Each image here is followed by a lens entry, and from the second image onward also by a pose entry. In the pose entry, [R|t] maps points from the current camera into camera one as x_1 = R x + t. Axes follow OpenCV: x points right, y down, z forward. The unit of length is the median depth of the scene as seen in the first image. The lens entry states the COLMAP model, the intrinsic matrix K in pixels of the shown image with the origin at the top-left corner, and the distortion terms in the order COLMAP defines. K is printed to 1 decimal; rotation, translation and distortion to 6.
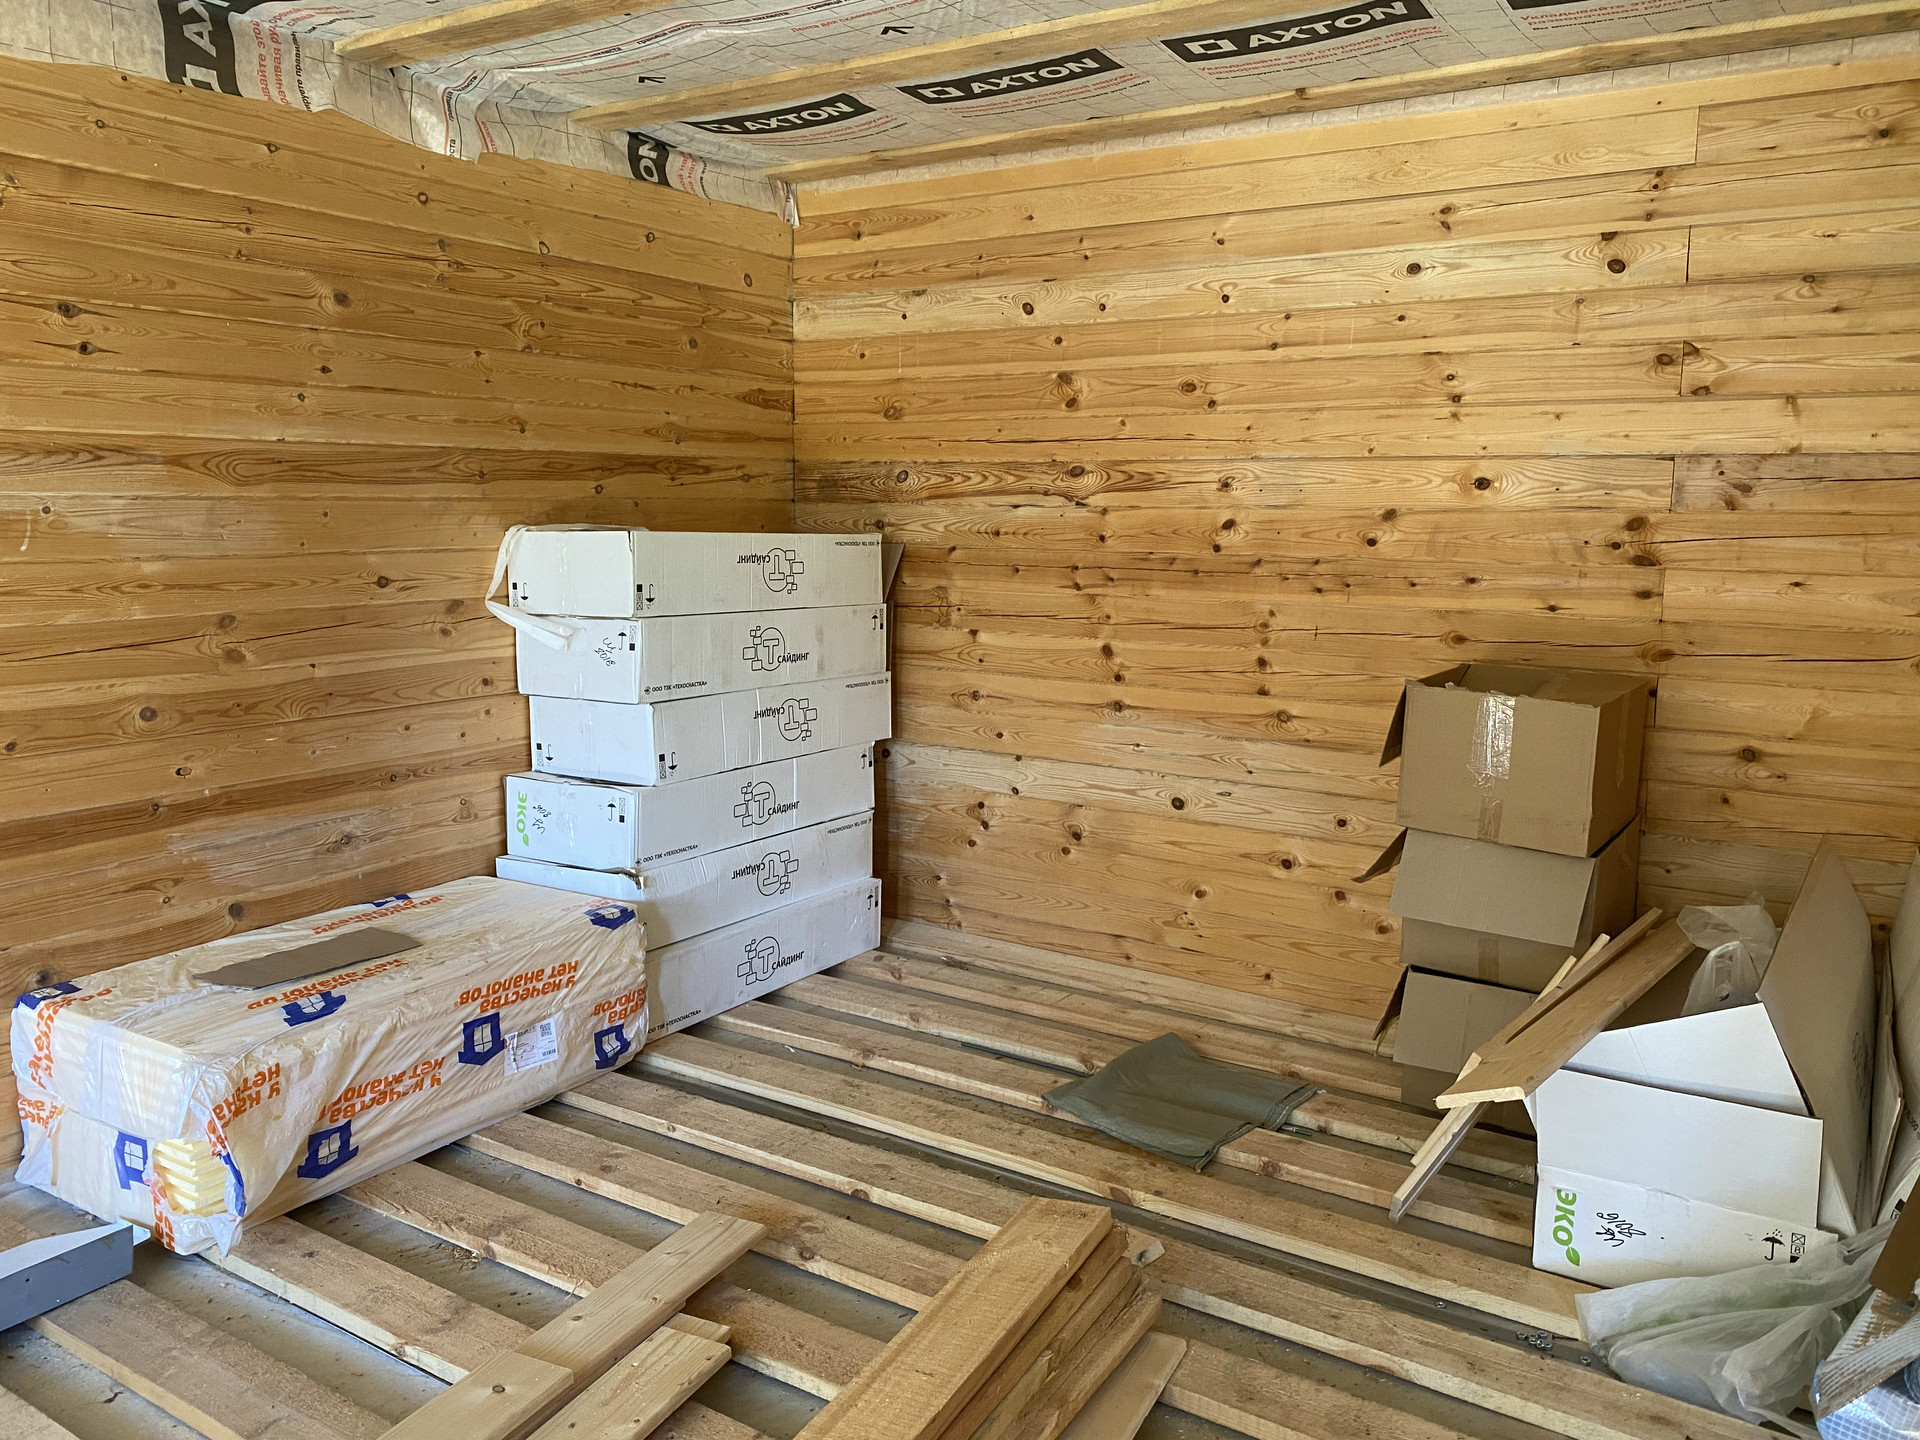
lens RADIAL K [[1485.8, 0, 960.0], [0, 1485.8, 720.0], [0, 0, 1]] dist [0.026433, -0.015376]
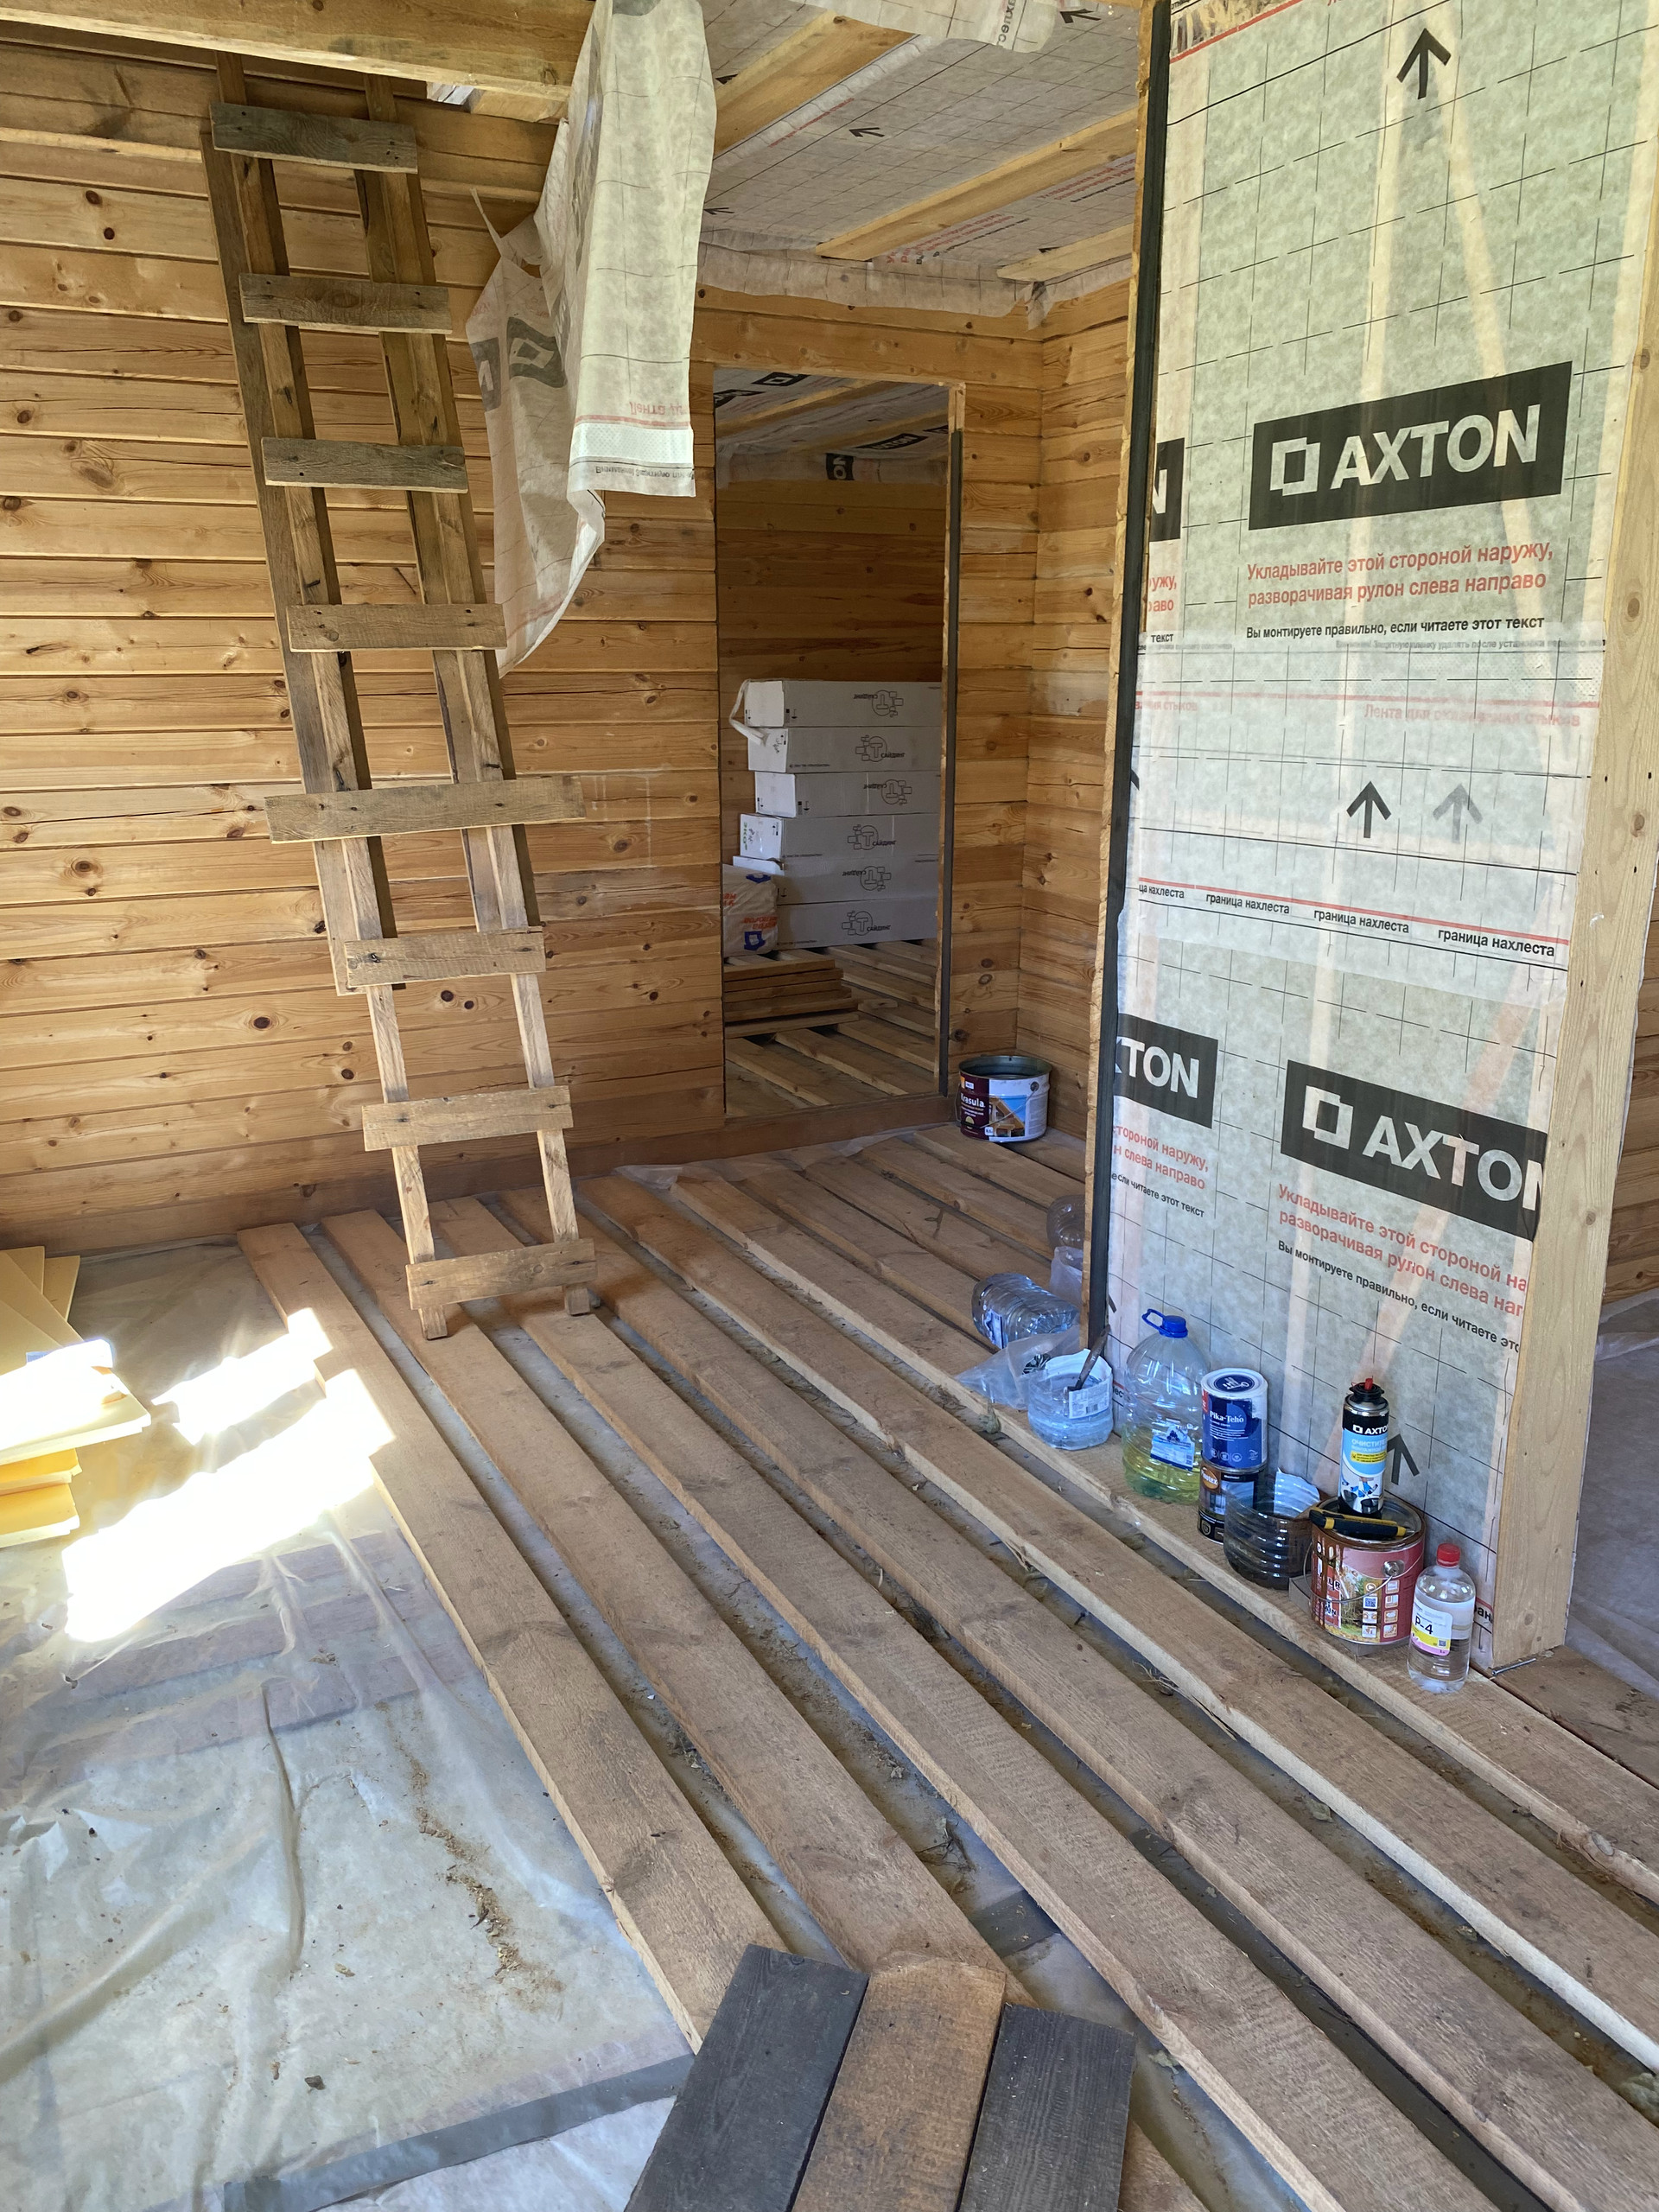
lens RADIAL K [[1688.8, 0, 829.5], [0, 1688.8, 1106.0], [0, 0, 1]] dist [0.099767, -0.214294]
pose [[0.873739, 0.112910, -0.473109, 2.408621], [-0.057145, 0.989776, 0.130680, 0.328376], [0.483027, -0.087144, 0.871258, -2.442509]]
